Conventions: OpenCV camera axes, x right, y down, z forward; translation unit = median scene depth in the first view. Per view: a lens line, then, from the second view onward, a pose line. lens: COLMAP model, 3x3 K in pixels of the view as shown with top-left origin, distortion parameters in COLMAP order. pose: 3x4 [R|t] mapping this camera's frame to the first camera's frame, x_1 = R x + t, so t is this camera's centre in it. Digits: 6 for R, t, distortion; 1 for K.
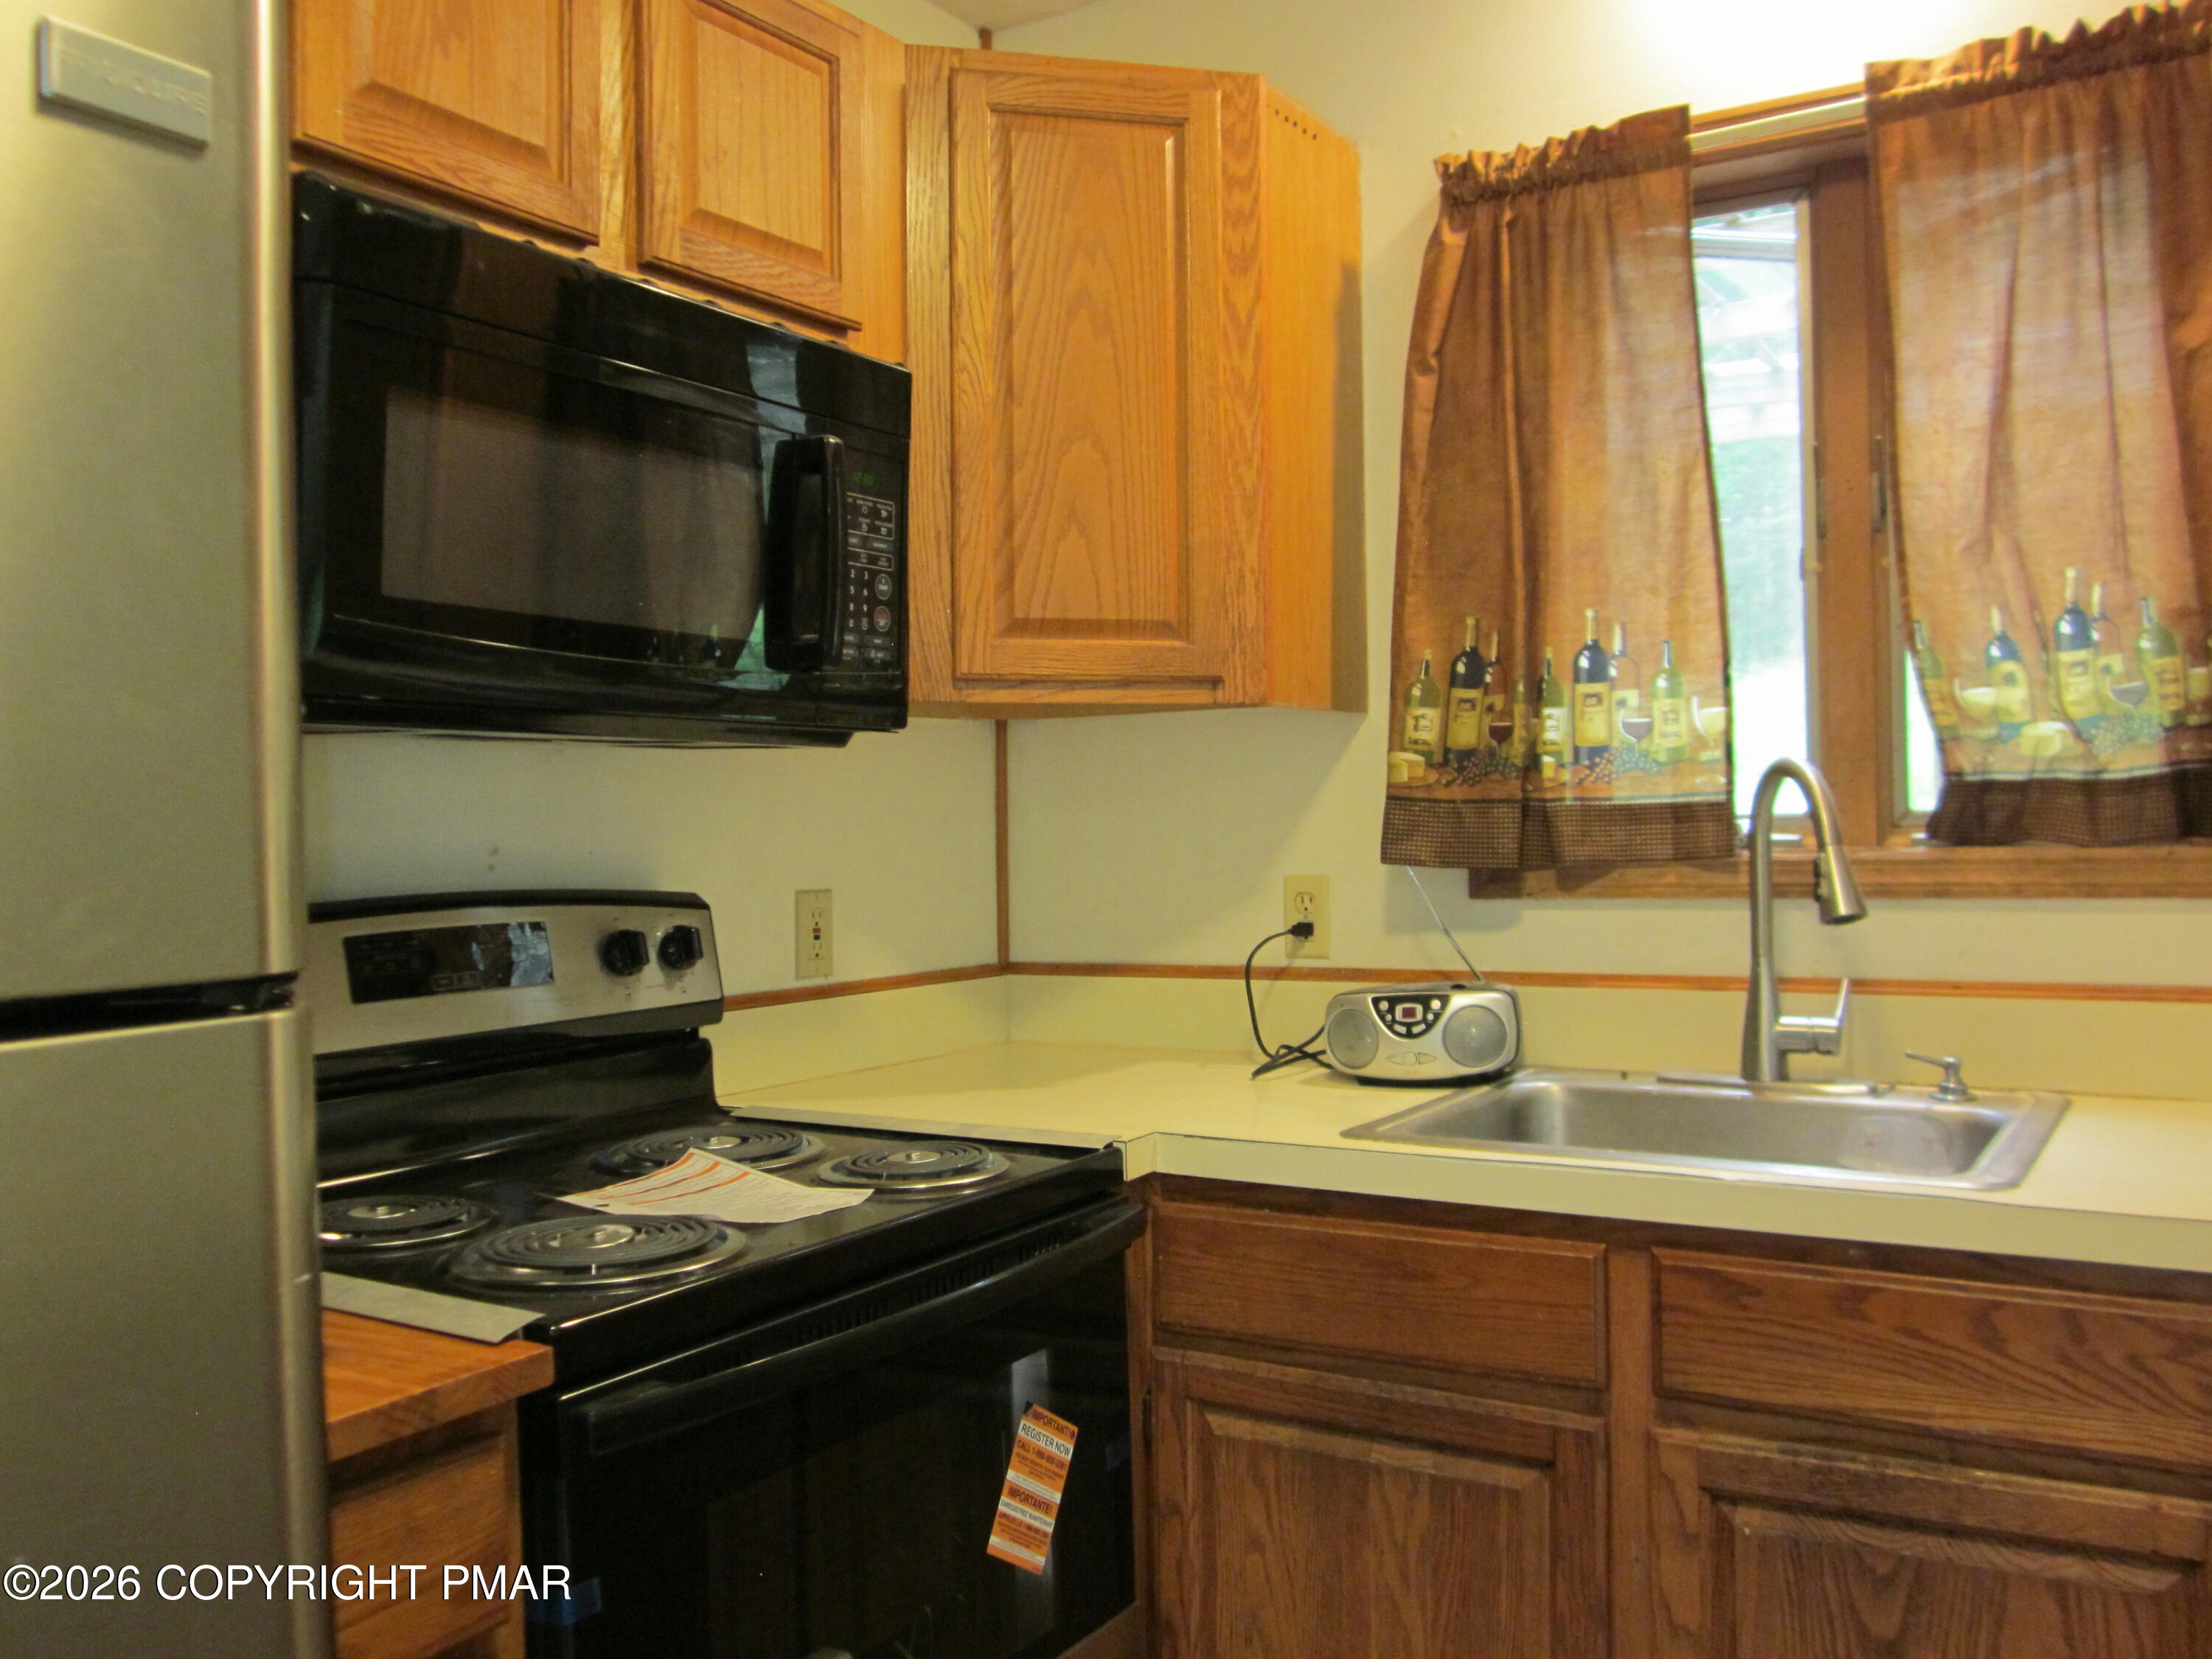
lens RADIAL K [[1853.0, 0, 1091.5], [0, 1853.0, 828.2], [0, 0, 1]] dist [-0.027145, 0.007038]
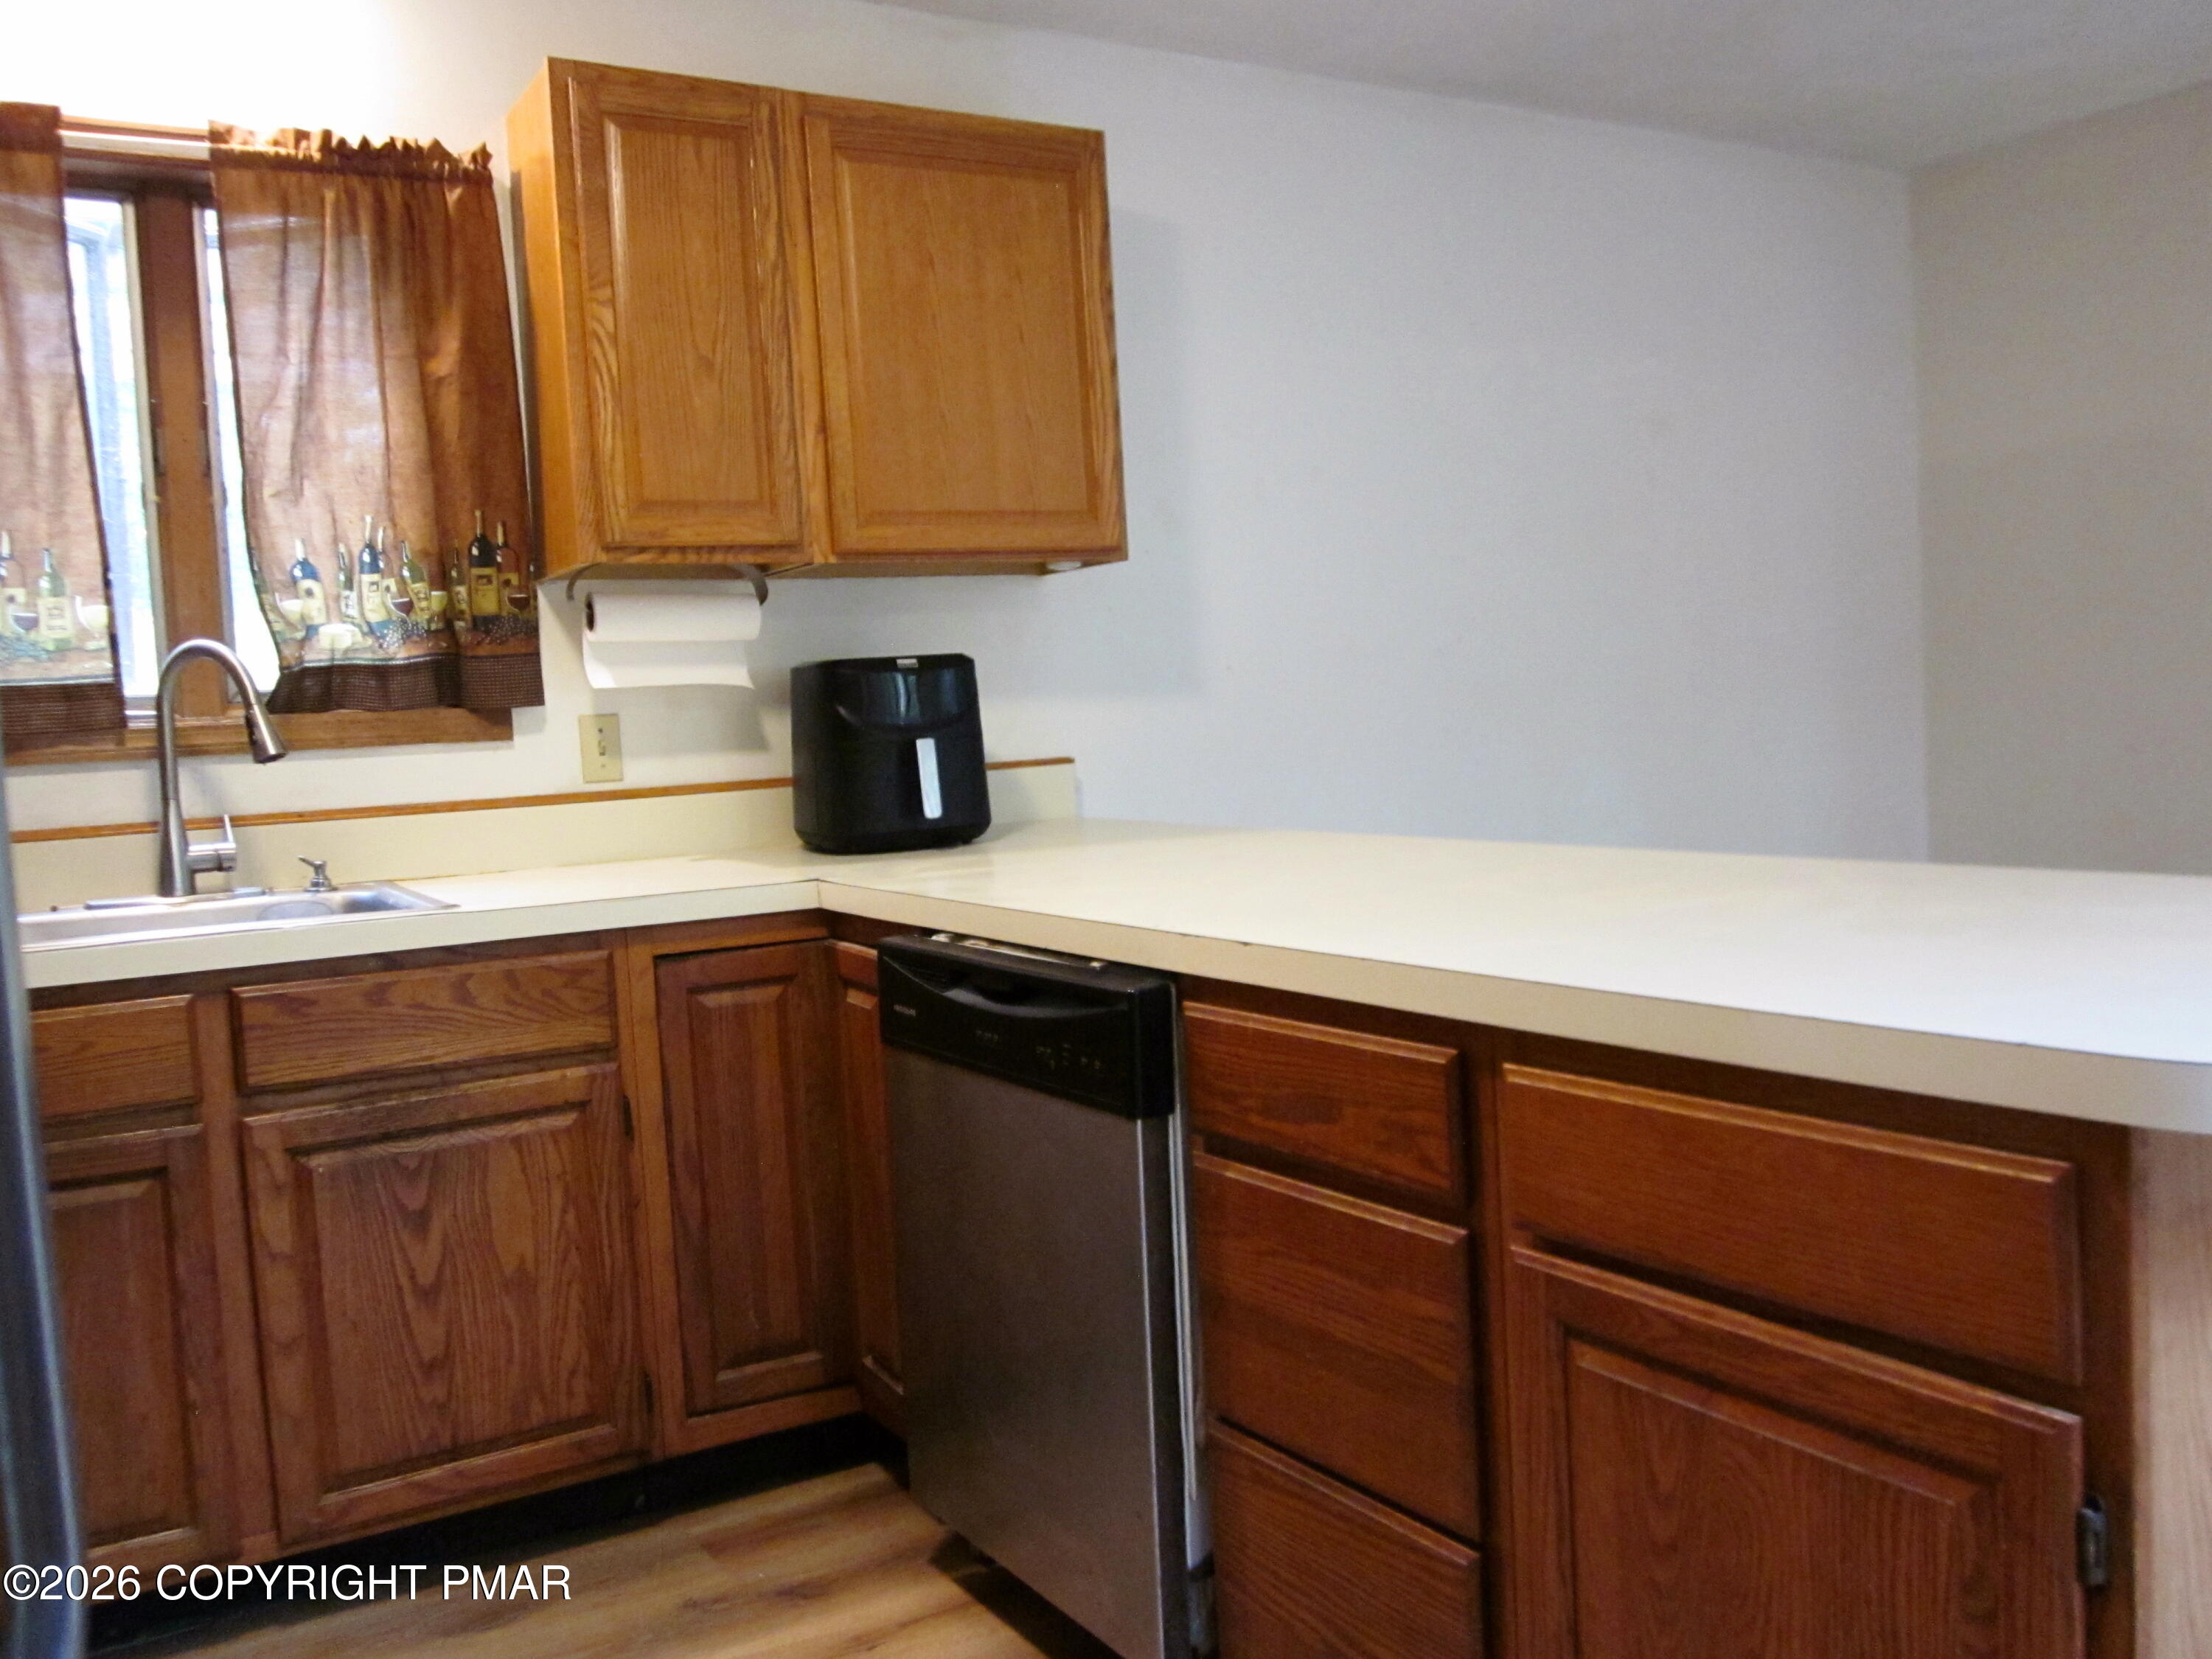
lens RADIAL K [[1853.0, 0, 1091.5], [0, 1853.0, 828.2], [0, 0, 1]] dist [-0.027145, 0.007038]
pose [[0.448800, -0.057686, 0.891769, -0.483834], [0.045238, 0.998101, 0.041797, 0.063612], [-0.892487, 0.021583, 0.450557, -0.142340]]
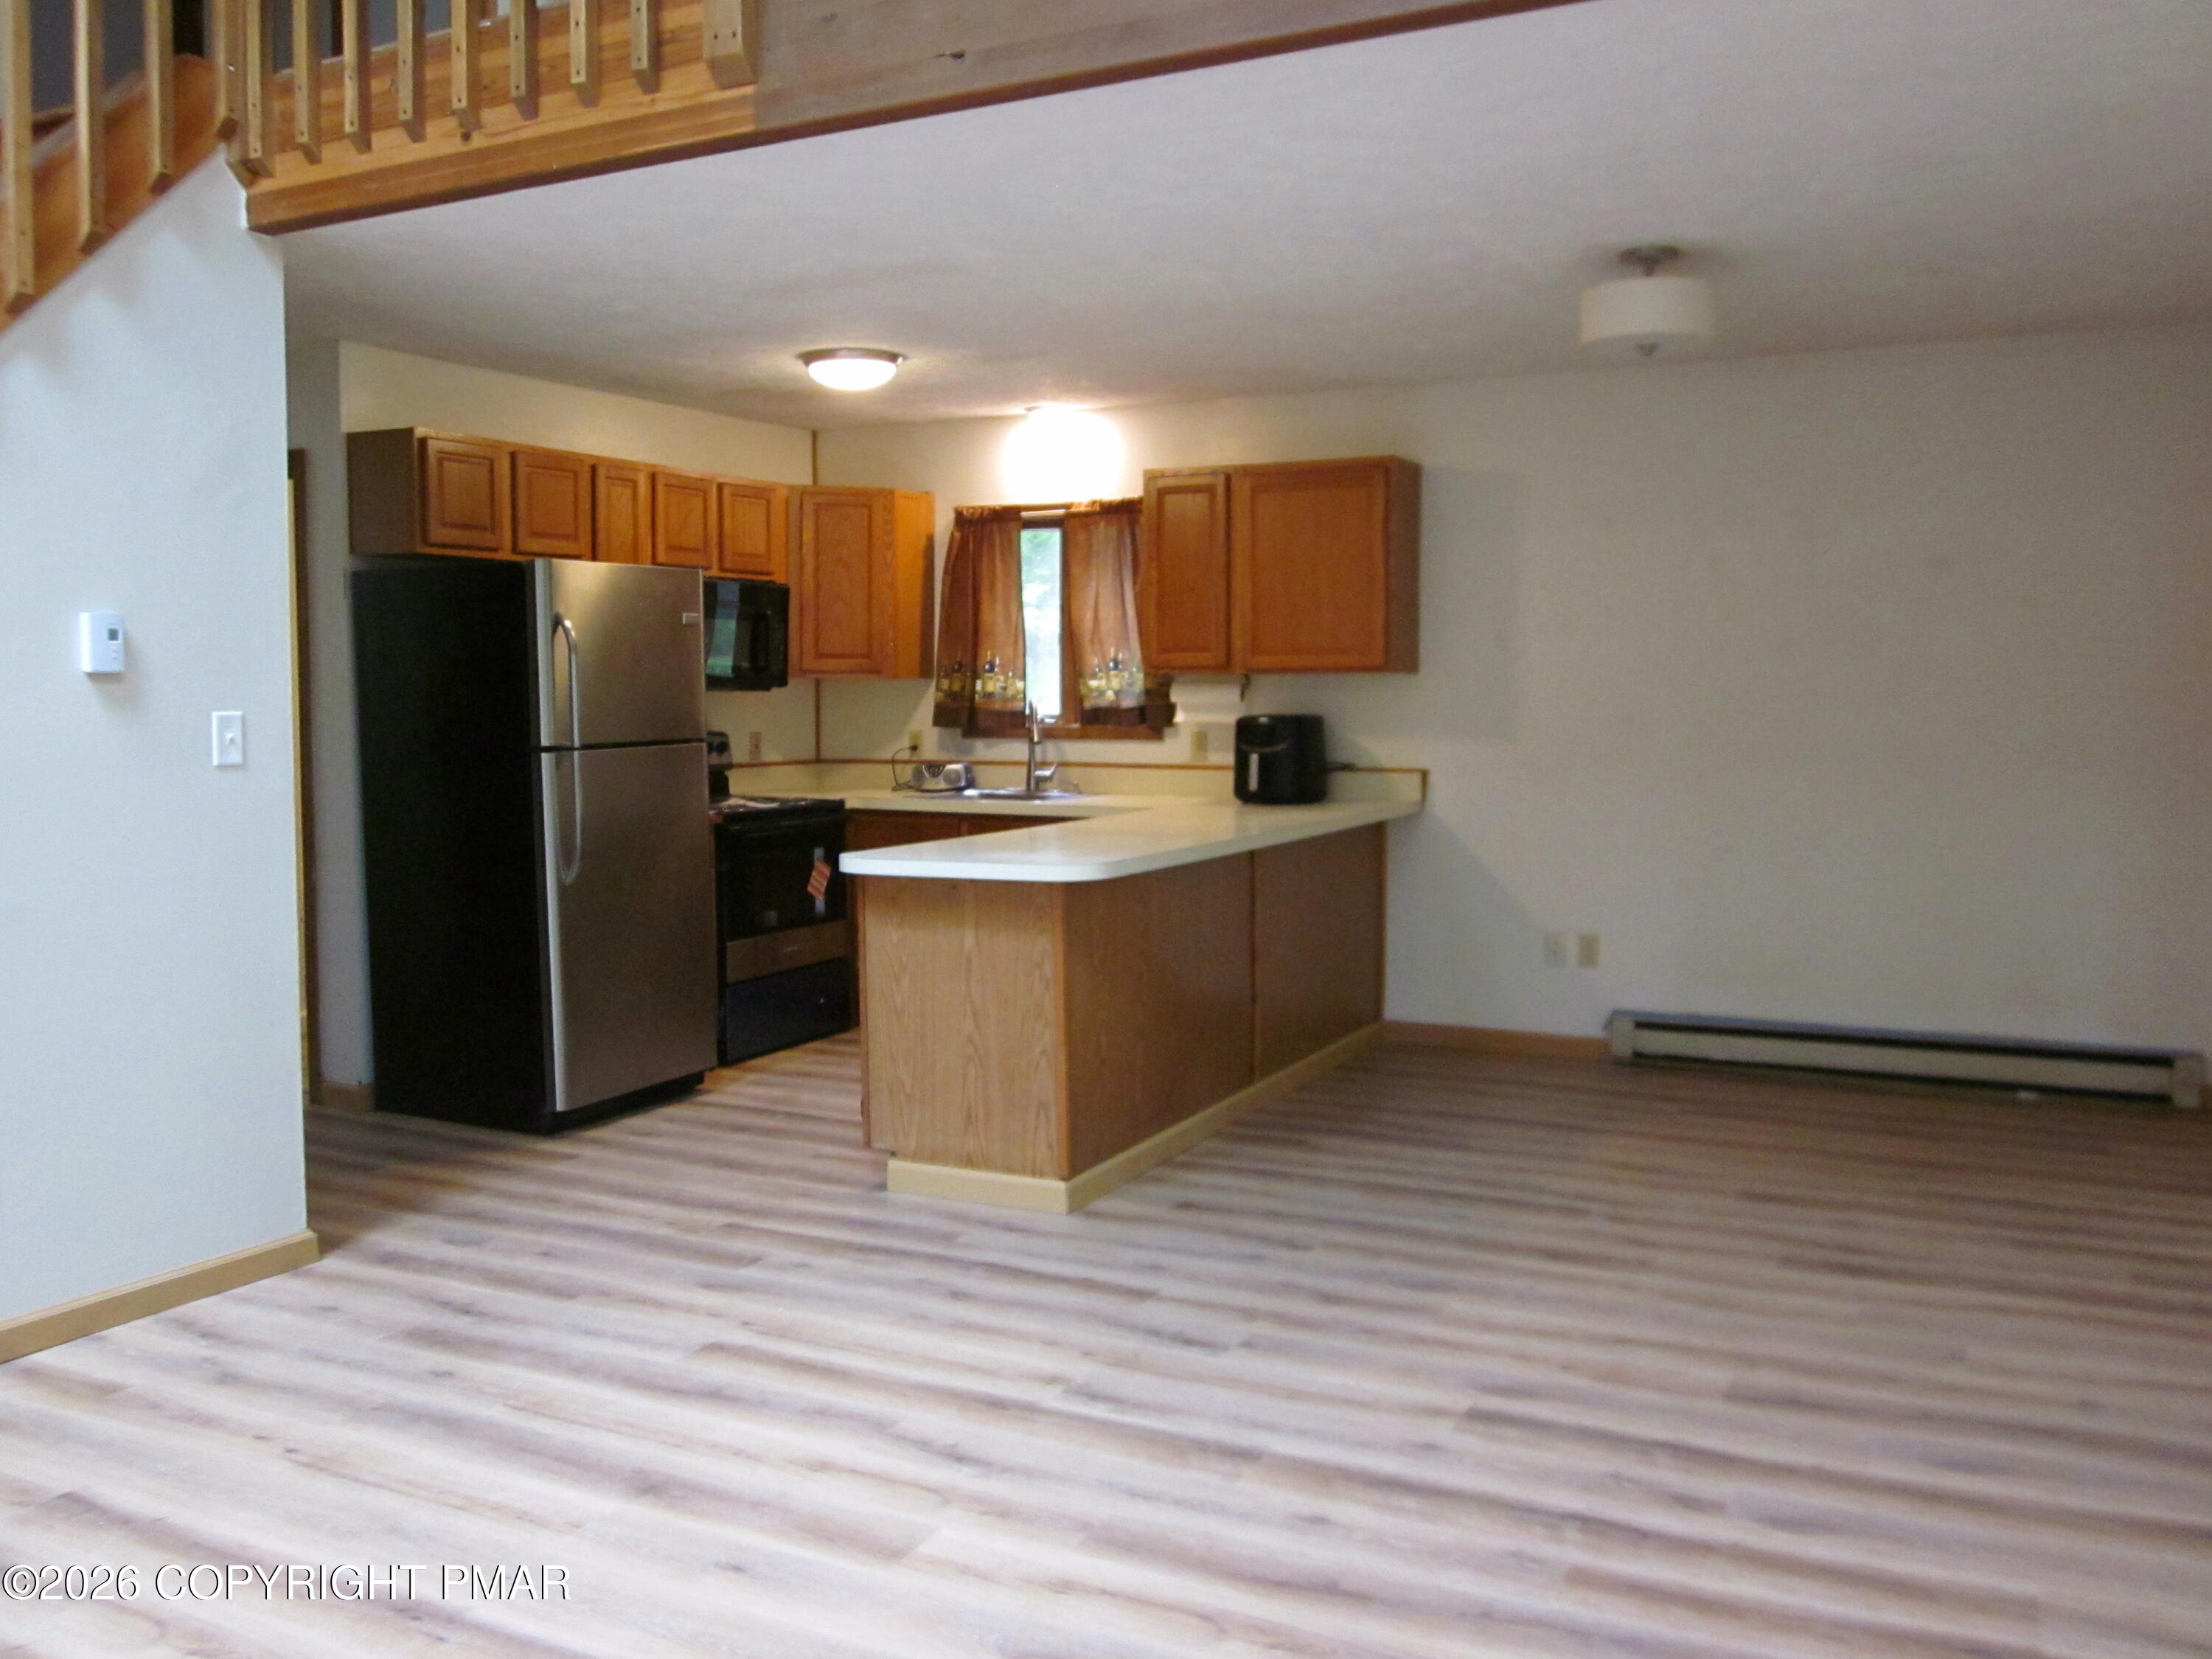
lens RADIAL K [[1853.0, 0, 1091.5], [0, 1853.0, 828.2], [0, 0, 1]] dist [-0.027145, 0.007038]
pose [[0.996609, 0.012495, 0.081325, 0.188409], [-0.018463, 0.997157, 0.073051, -0.050731], [-0.080181, -0.074305, 0.994007, -2.490898]]
